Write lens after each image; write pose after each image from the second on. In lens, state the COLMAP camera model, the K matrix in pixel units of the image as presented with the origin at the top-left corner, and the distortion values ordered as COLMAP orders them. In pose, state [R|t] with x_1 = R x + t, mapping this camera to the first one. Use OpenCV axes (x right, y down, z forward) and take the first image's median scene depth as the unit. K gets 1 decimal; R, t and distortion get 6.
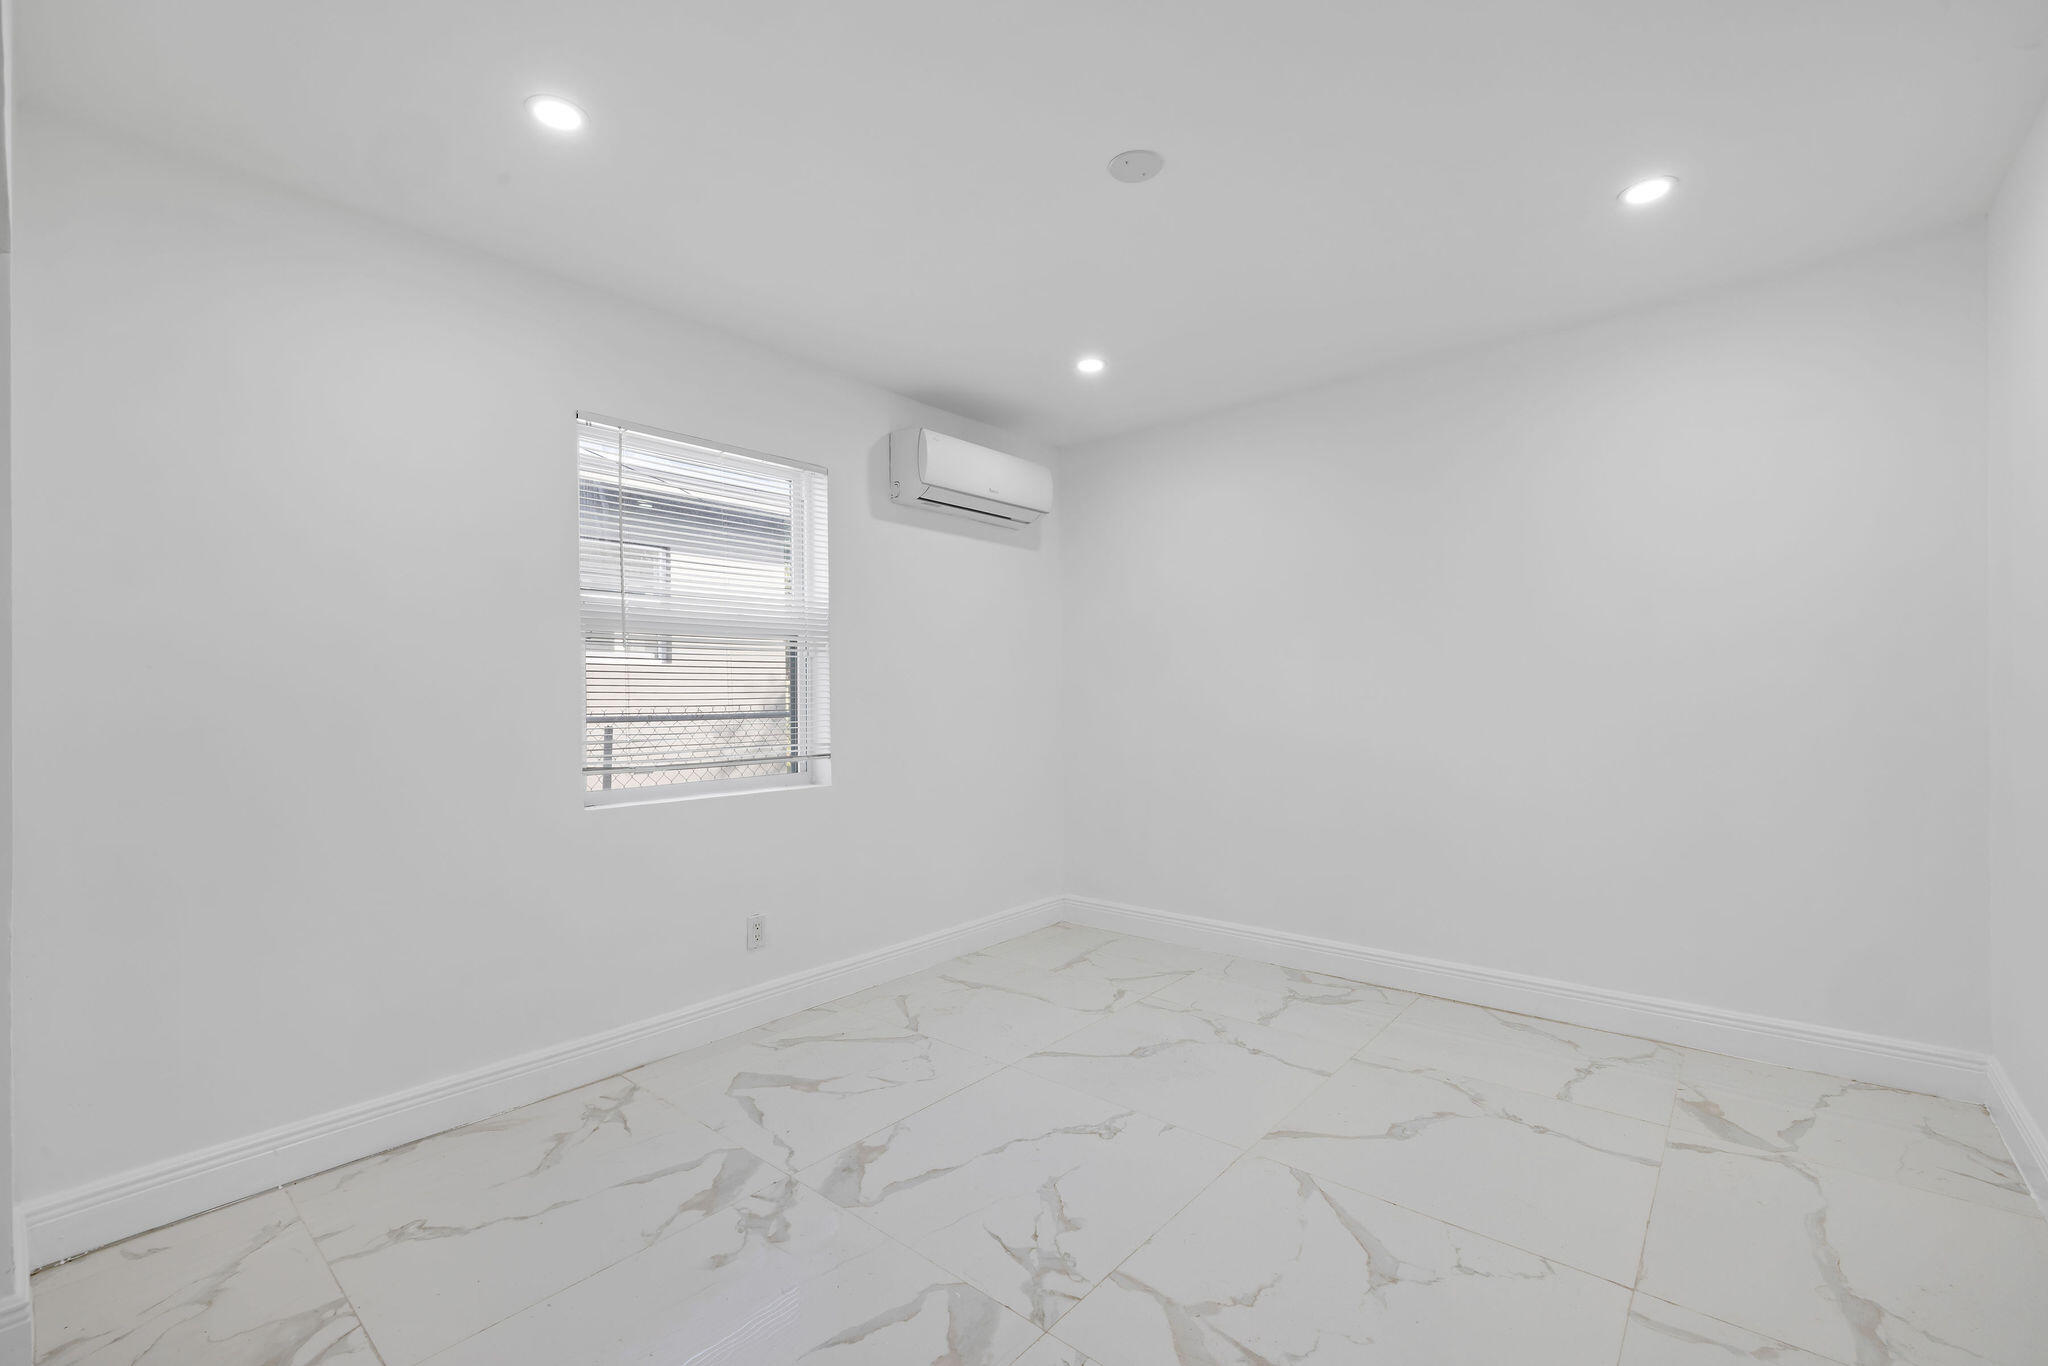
lens RADIAL K [[870.4, 0, 1019.7], [0, 870.4, 681.7], [0, 0, 1]] dist [0.010601, 0.000163]
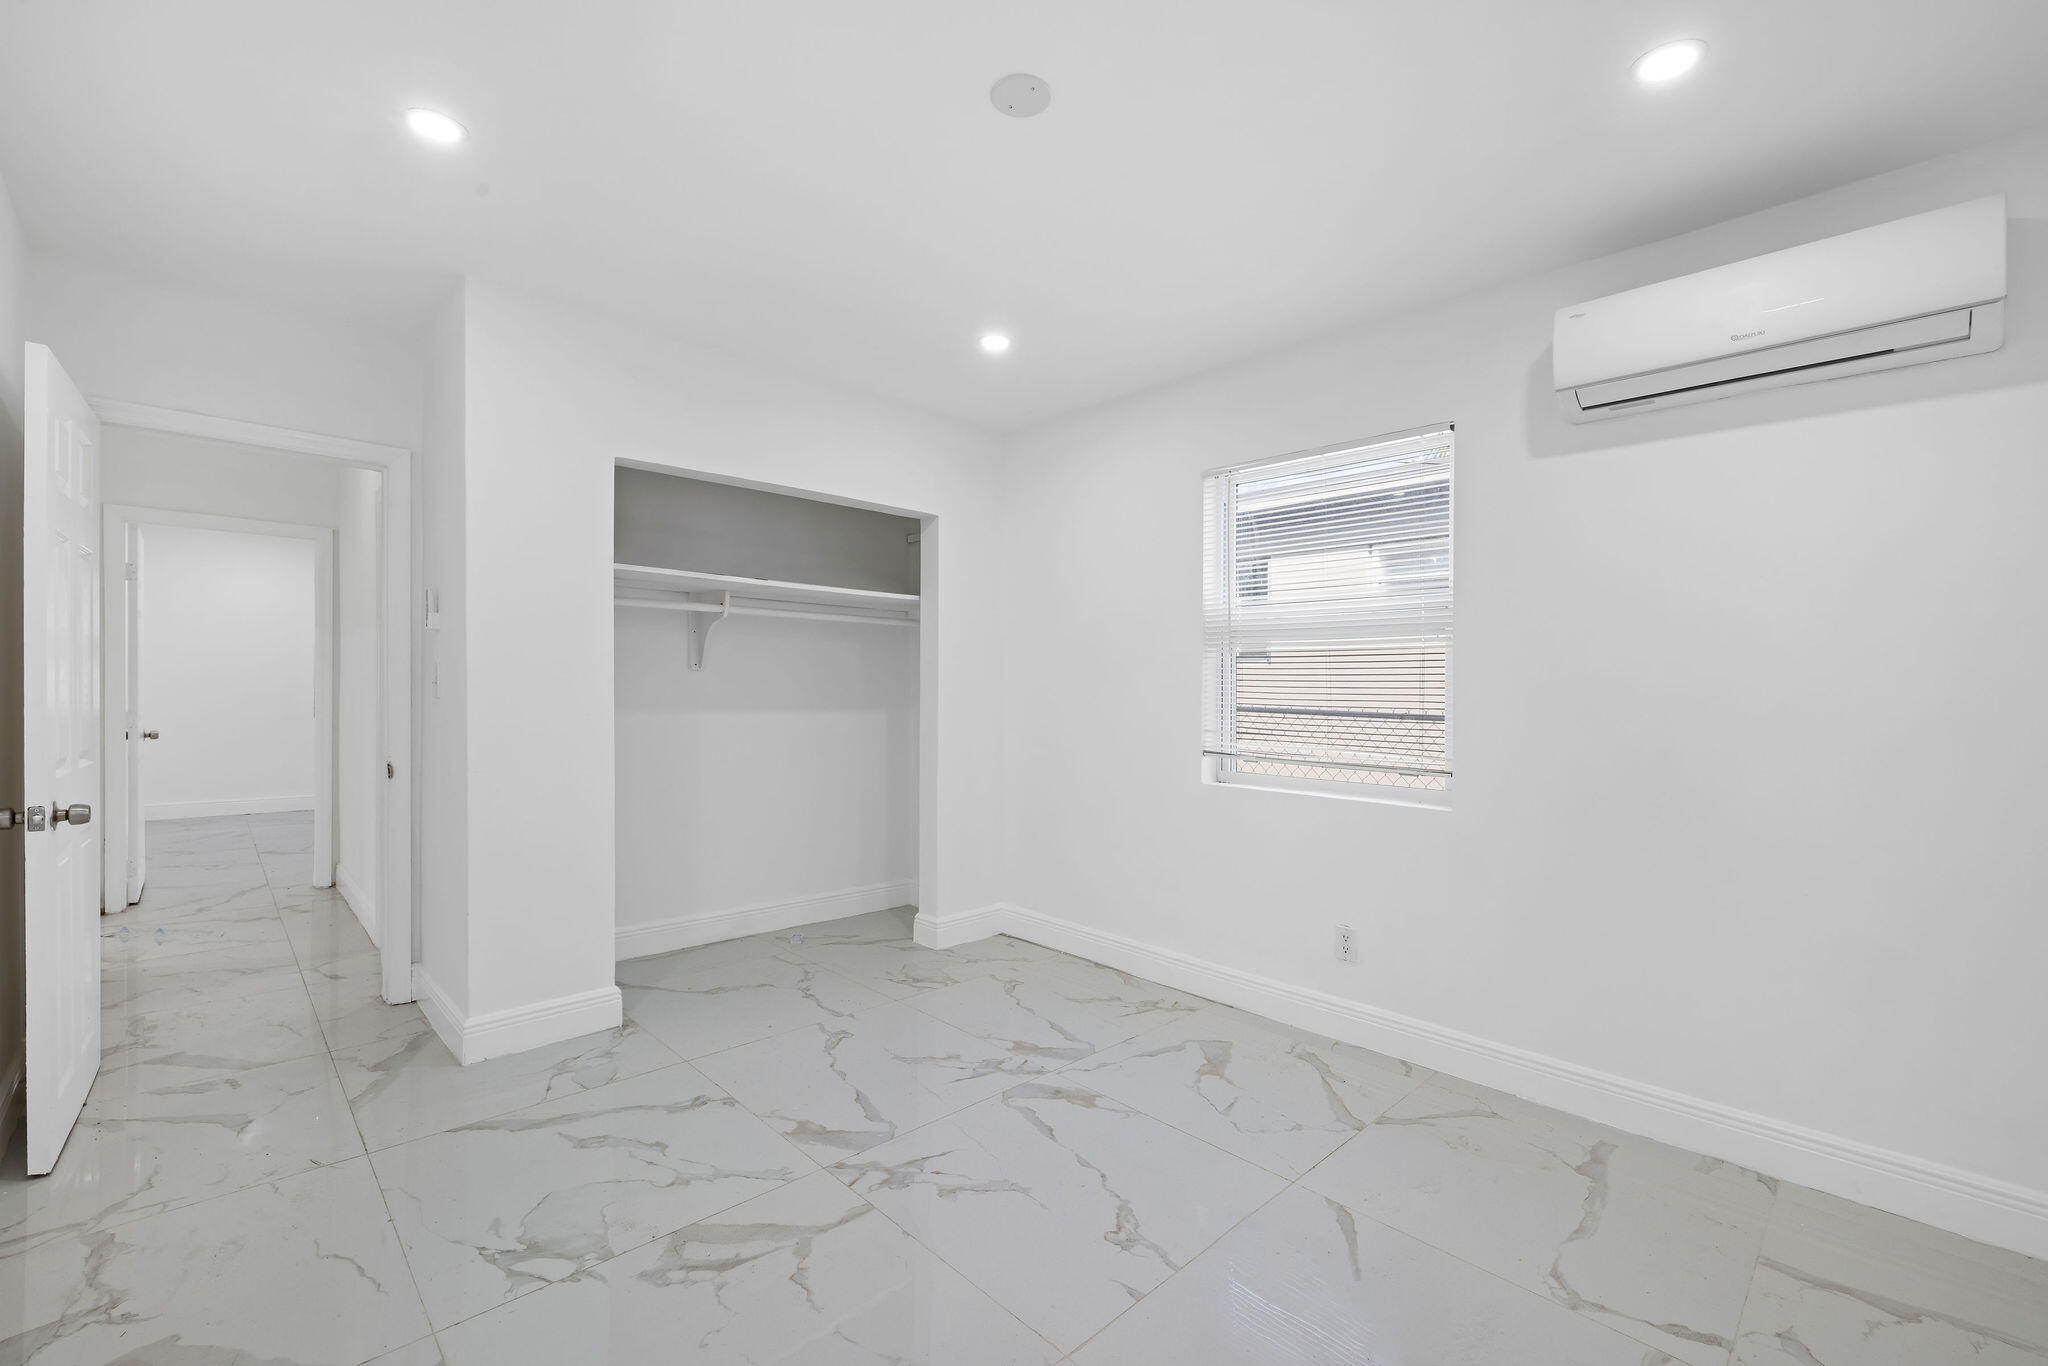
lens RADIAL K [[870.4, 0, 1022.1], [0, 870.4, 683.2], [0, 0, 1]] dist [0.010601, 0.000163]
pose [[-0.092090, 0.001753, -0.995749, 1.004460], [-0.001483, 0.999997, 0.001897, -0.001233], [0.995750, 0.001651, -0.092087, 1.075111]]
